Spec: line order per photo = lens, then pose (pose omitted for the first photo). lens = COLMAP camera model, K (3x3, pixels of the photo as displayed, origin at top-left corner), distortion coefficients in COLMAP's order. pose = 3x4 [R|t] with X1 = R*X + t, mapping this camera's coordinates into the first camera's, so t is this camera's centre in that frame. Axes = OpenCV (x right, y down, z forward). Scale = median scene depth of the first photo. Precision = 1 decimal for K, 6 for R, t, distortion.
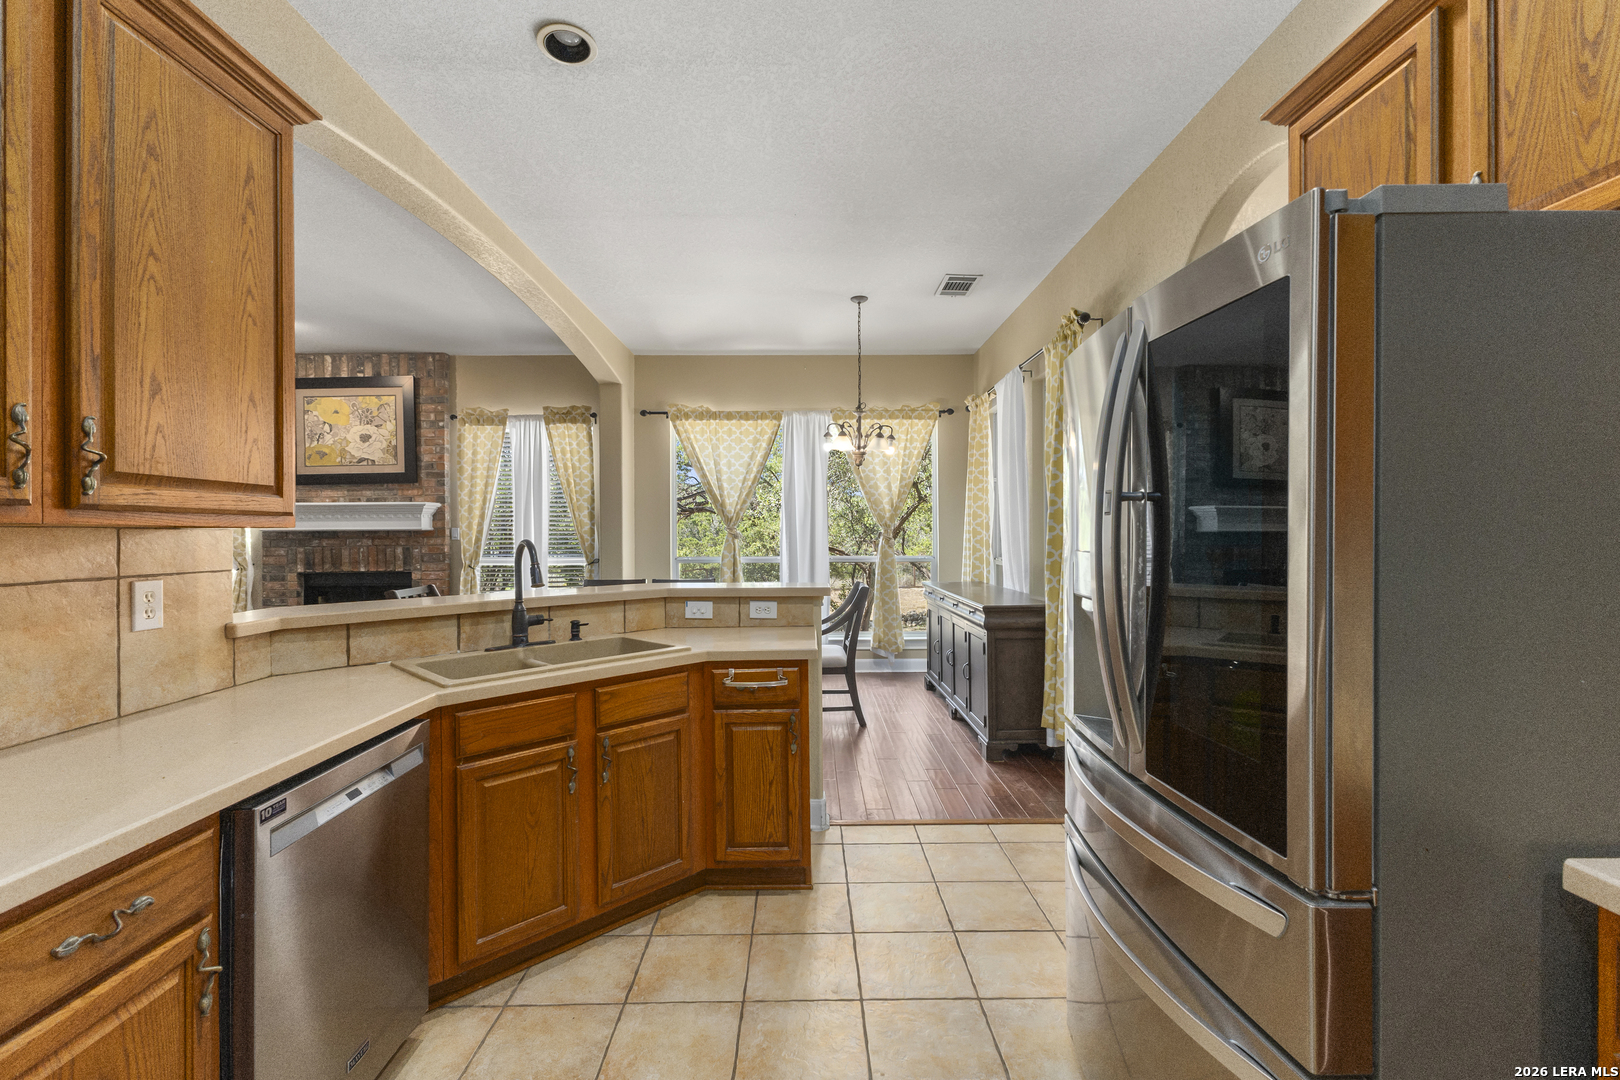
lens RADIAL K [[710.2, 0, 809.5], [0, 710.2, 533.8], [0, 0, 1]] dist [0.010066, -0.000079]
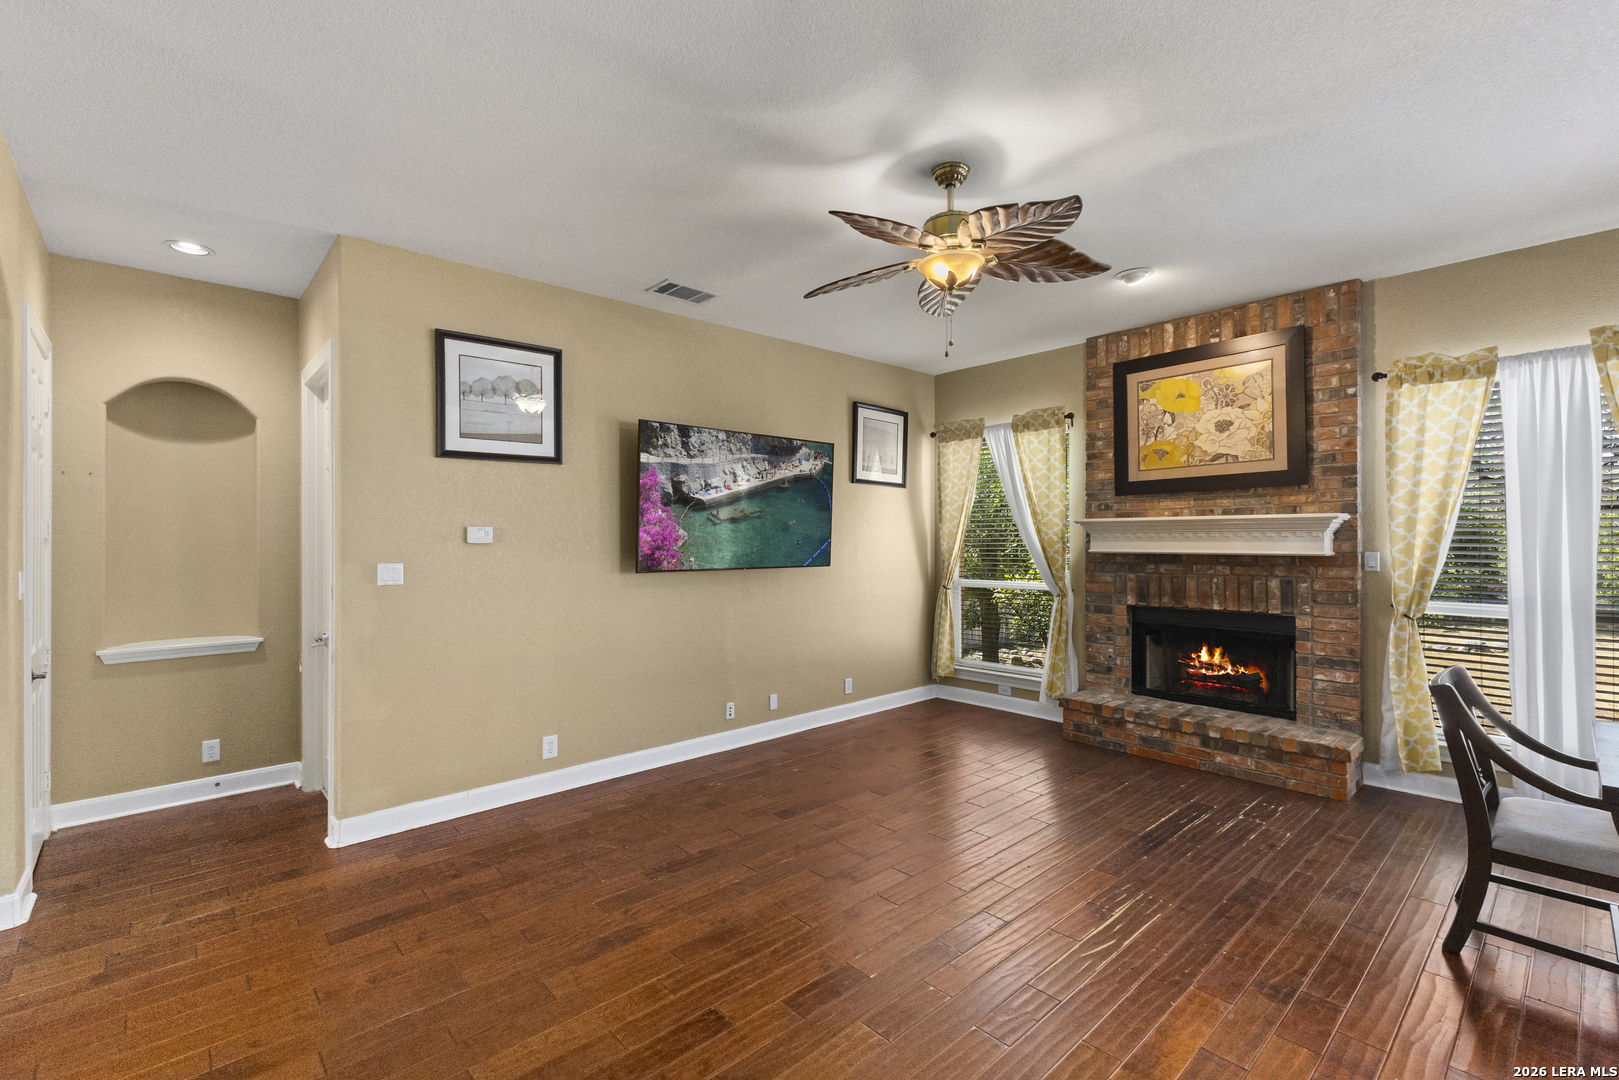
lens RADIAL K [[715.6, 0, 792.4], [0, 715.6, 538.0], [0, 0, 1]] dist [0.001435, -0.000017]
pose [[0.654485, 0.005248, -0.756057, -0.388843], [-0.000859, 0.999980, 0.006198, -0.026855], [0.756075, -0.003407, 0.654476, 0.210816]]
